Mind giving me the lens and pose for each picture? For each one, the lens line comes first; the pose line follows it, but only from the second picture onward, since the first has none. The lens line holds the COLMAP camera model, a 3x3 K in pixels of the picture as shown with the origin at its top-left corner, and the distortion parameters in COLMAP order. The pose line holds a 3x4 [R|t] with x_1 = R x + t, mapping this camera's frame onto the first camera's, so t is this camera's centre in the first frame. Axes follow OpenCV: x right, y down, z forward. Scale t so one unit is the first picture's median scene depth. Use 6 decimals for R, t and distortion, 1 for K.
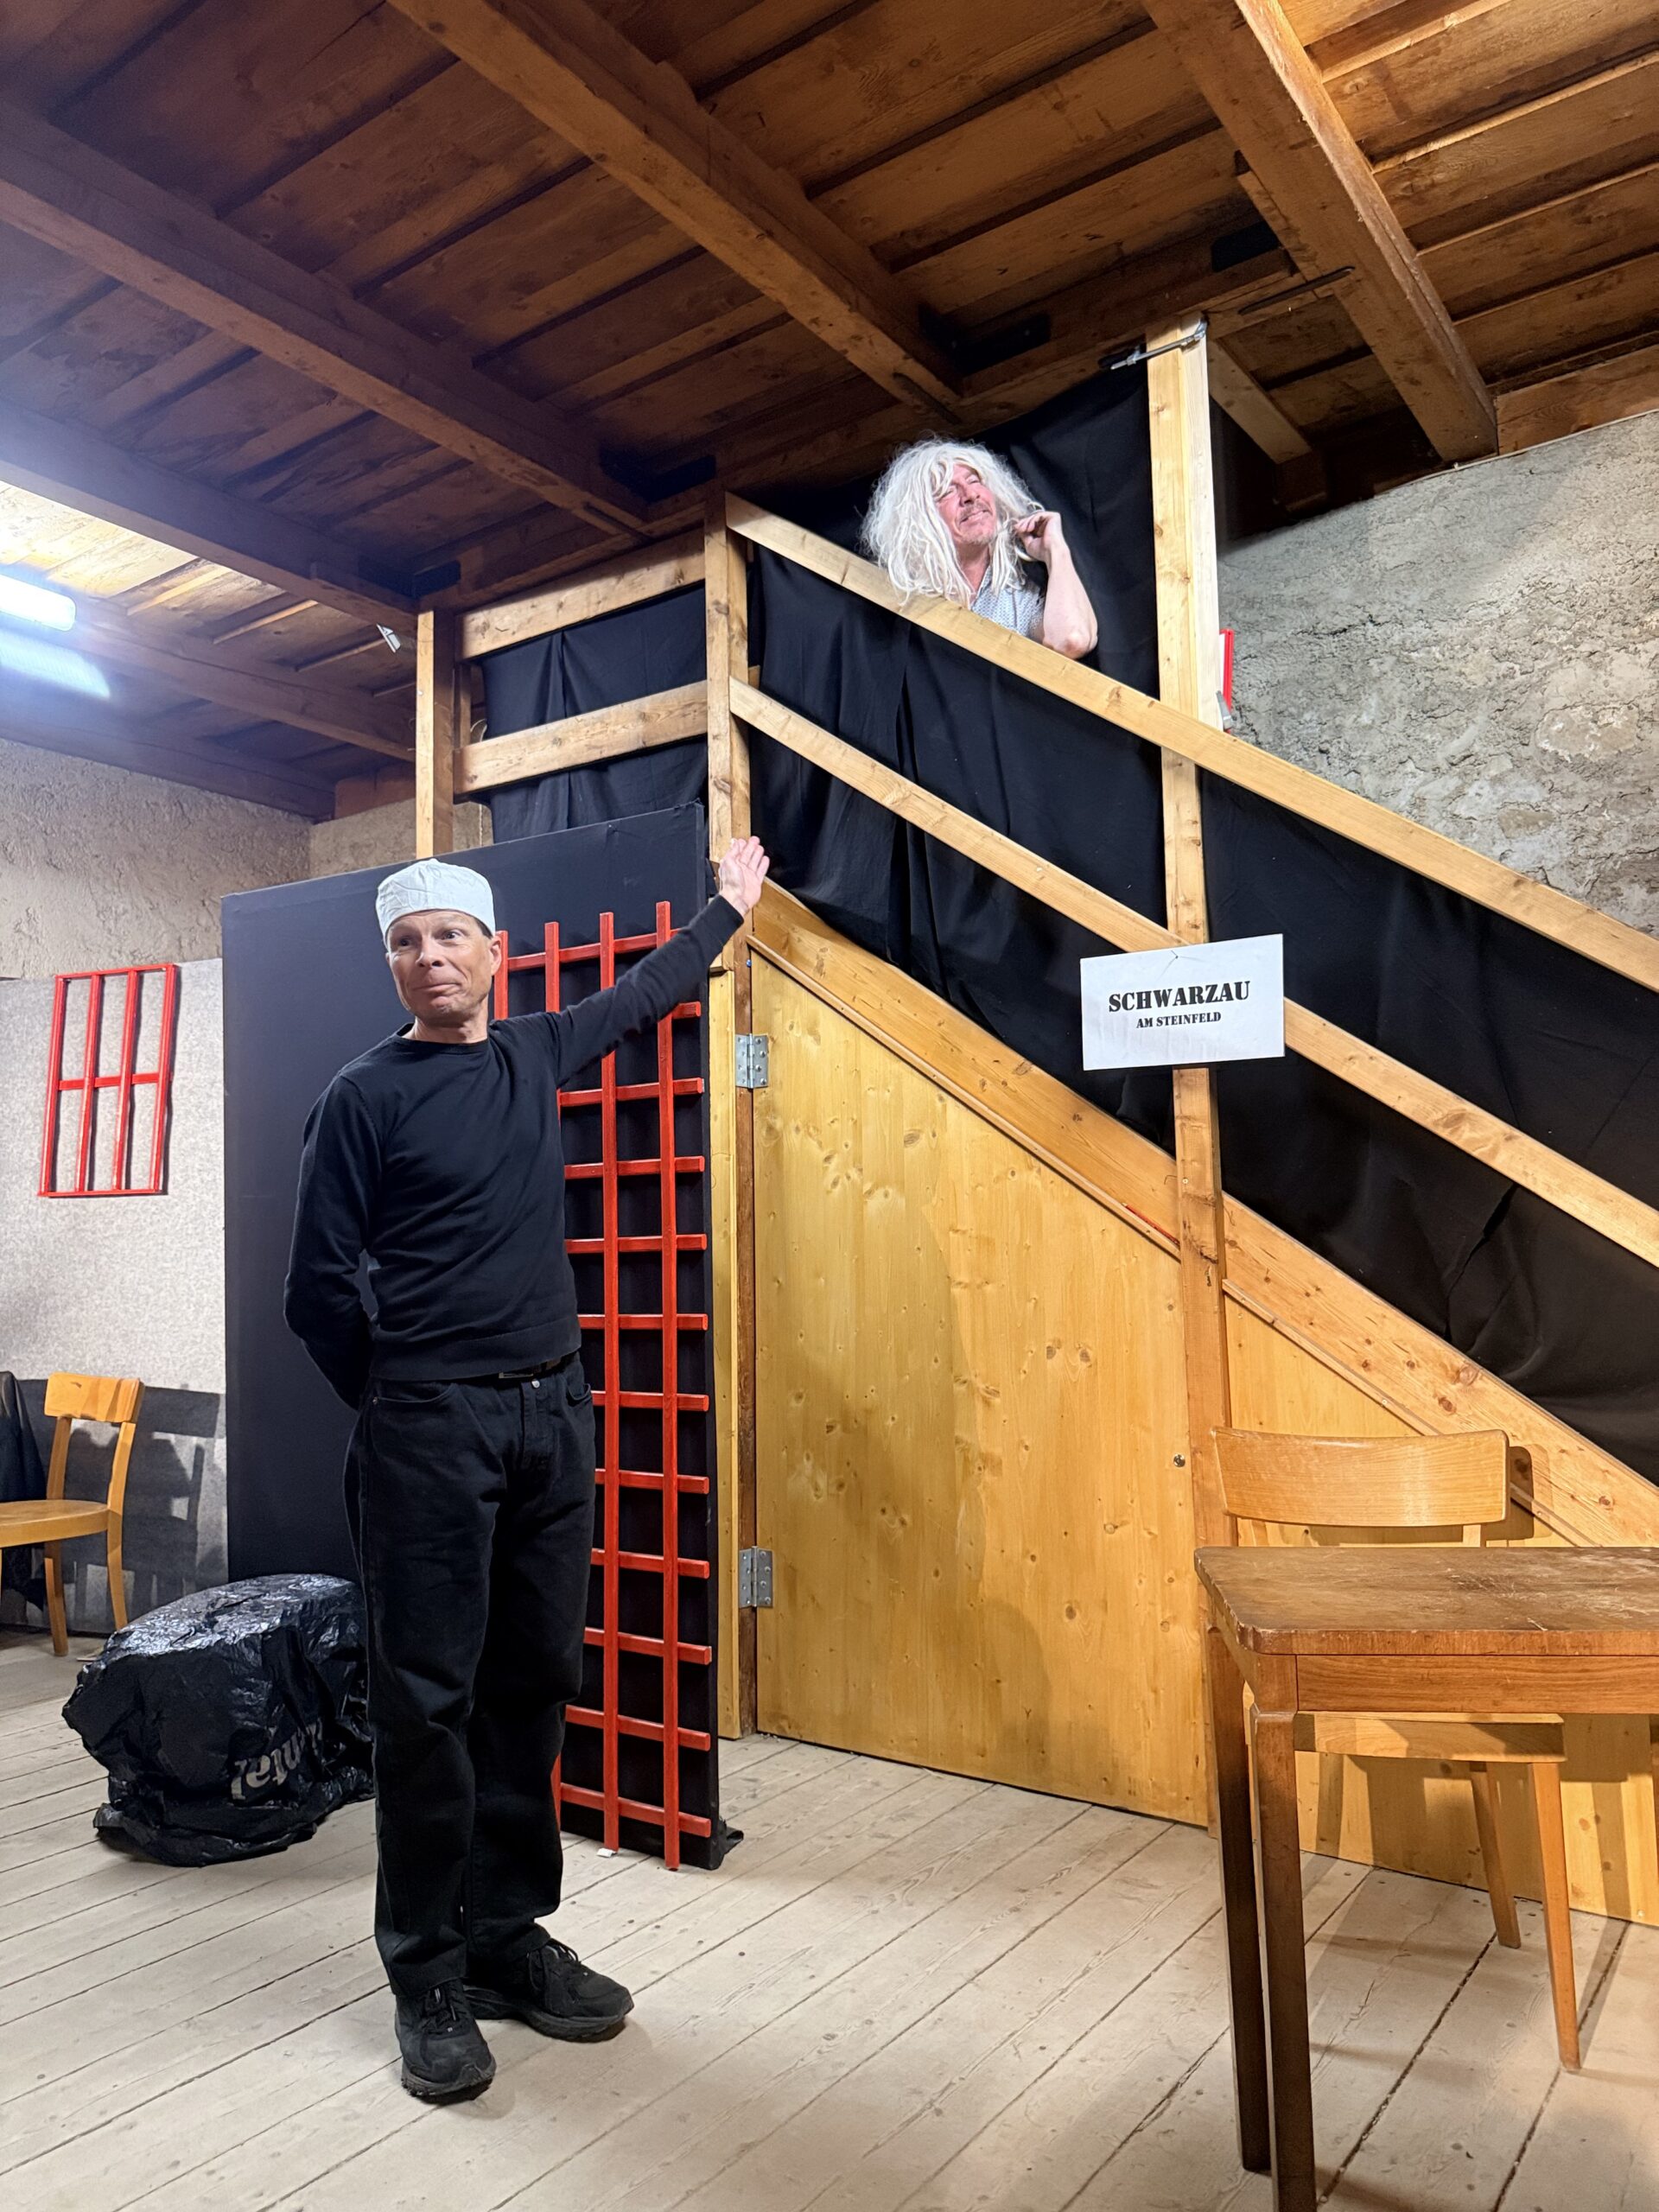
lens RADIAL K [[1548.9, 0, 803.3], [0, 1548.9, 1106.3], [0, 0, 1]] dist [0.017683, -0.028012]
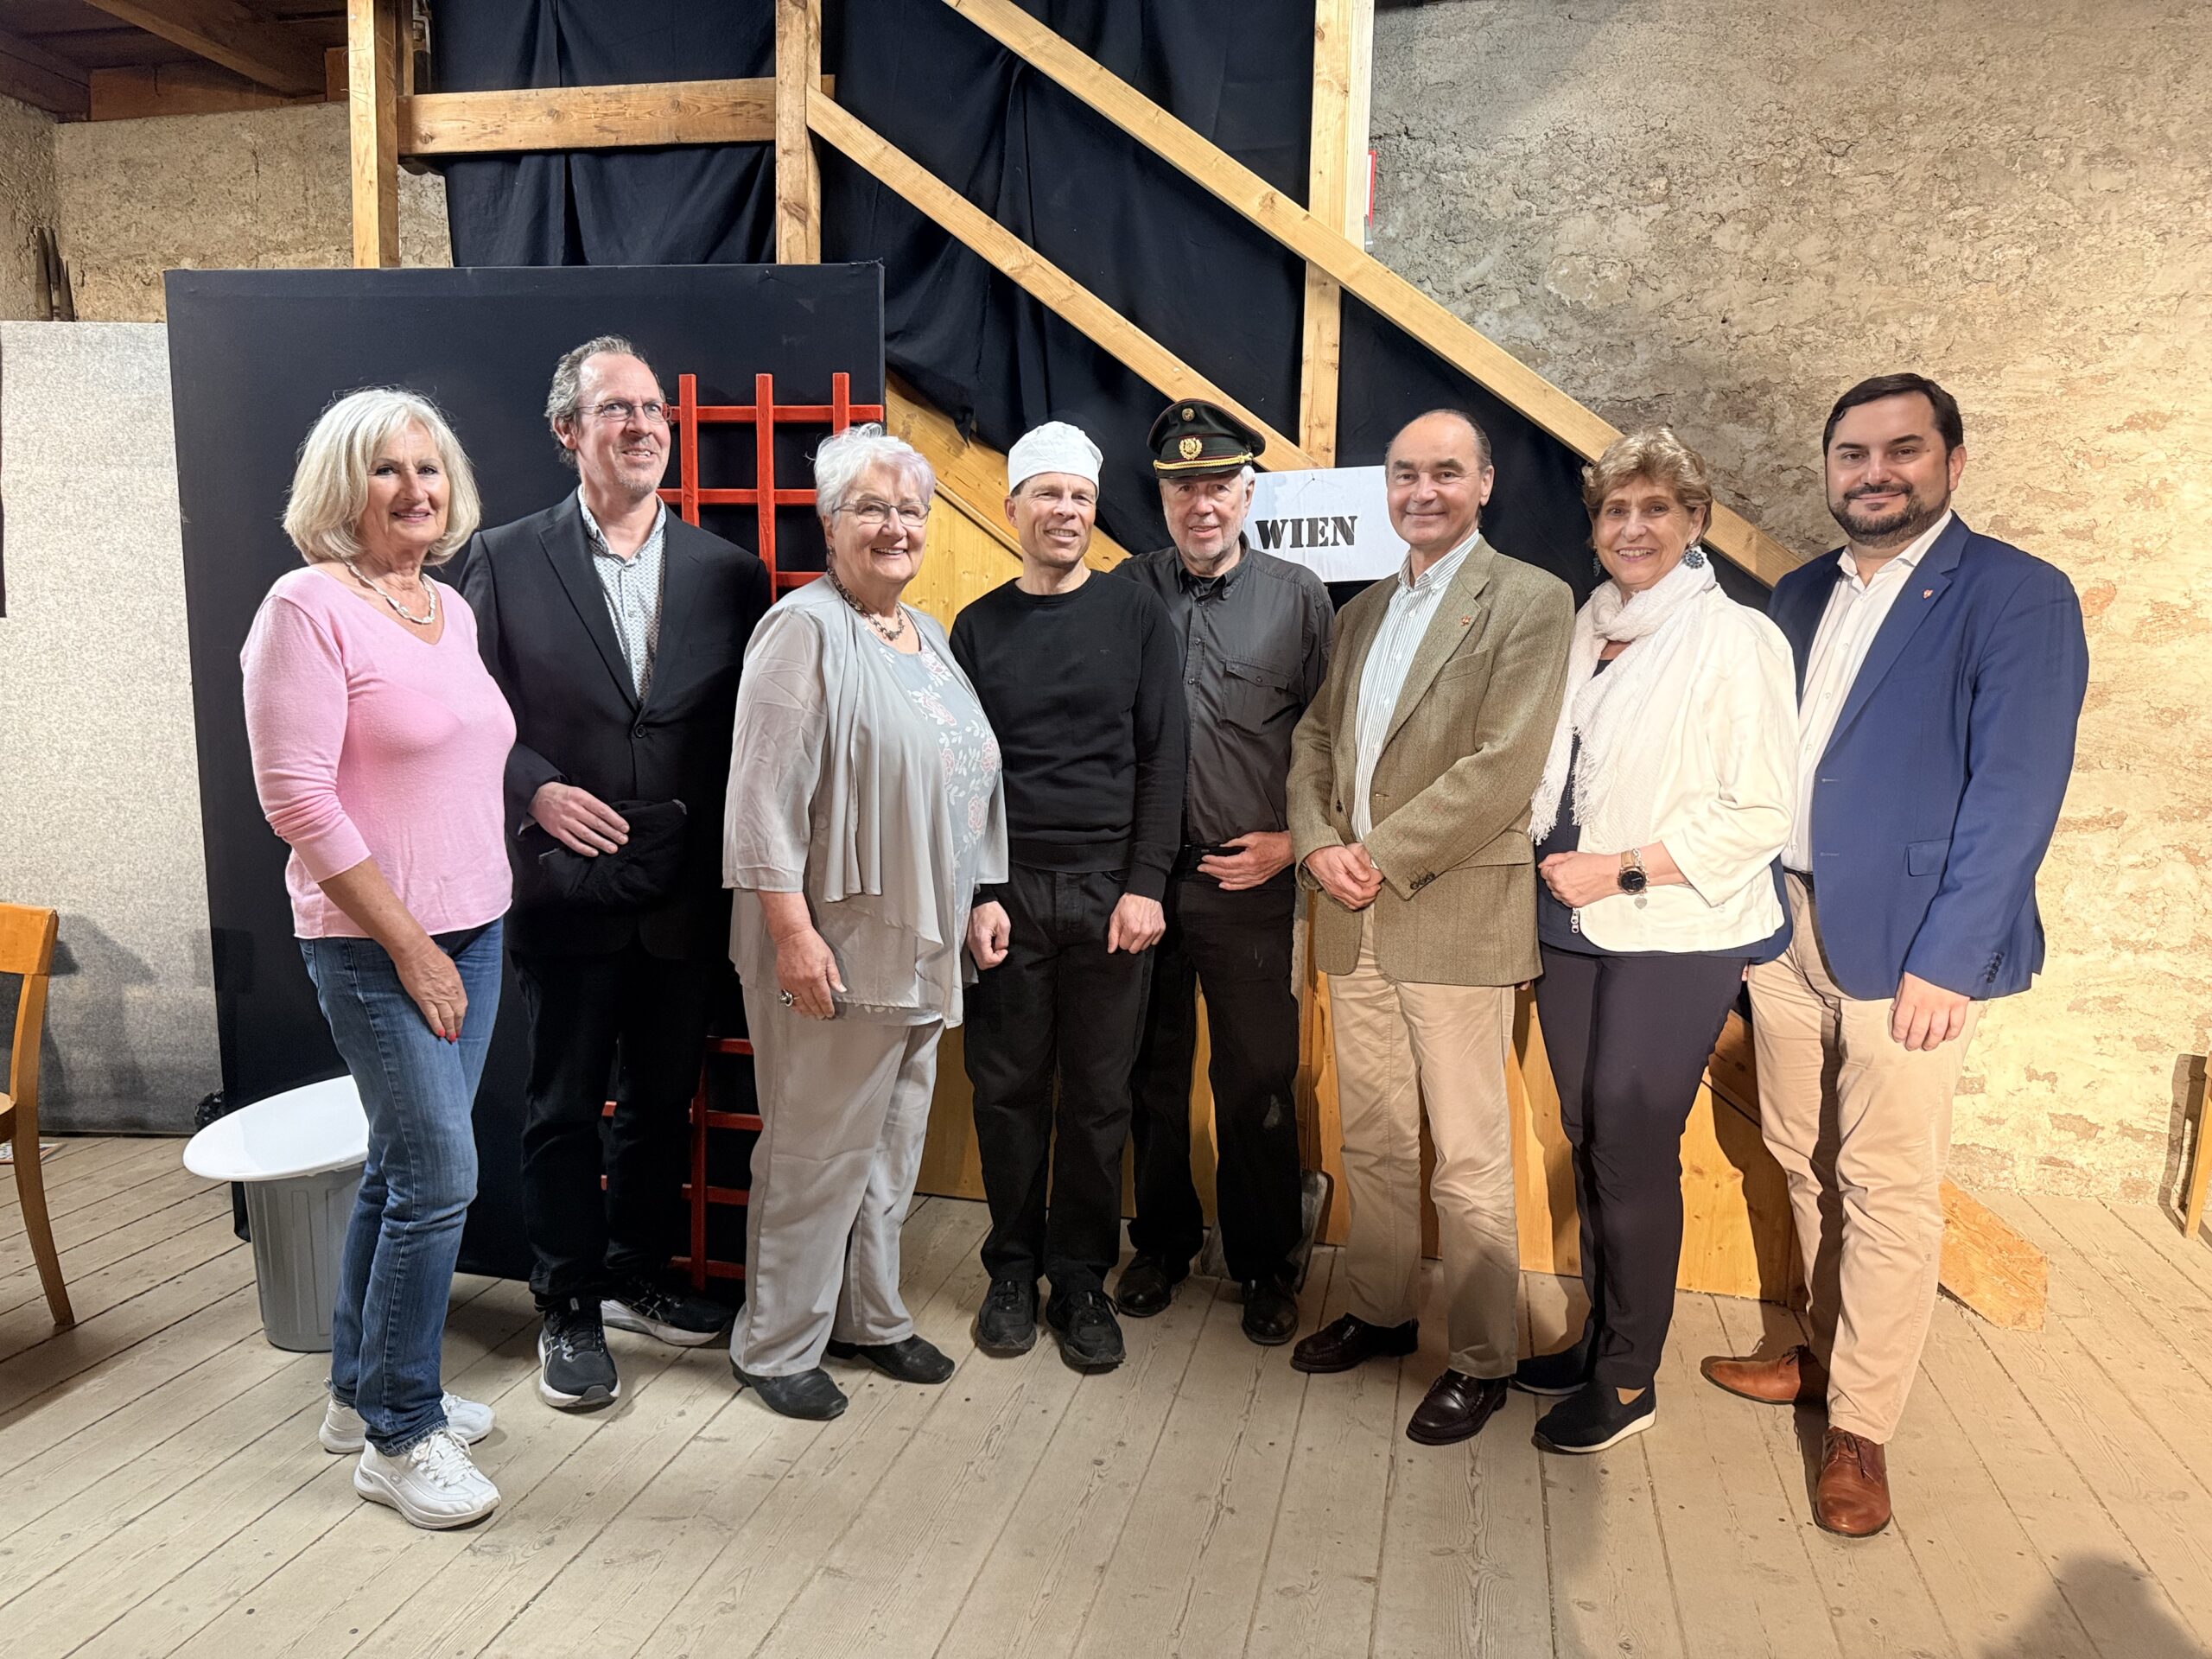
lens RADIAL K [[1548.9, 0, 1099.1], [0, 1548.9, 820.8], [0, 0, 1]] dist [0.017683, -0.028012]
pose [[0.926176, -0.000920, 0.377091, -0.228588], [-0.075697, 0.979188, 0.188310, -0.042845], [-0.369416, -0.202953, 0.906831, 0.038308]]
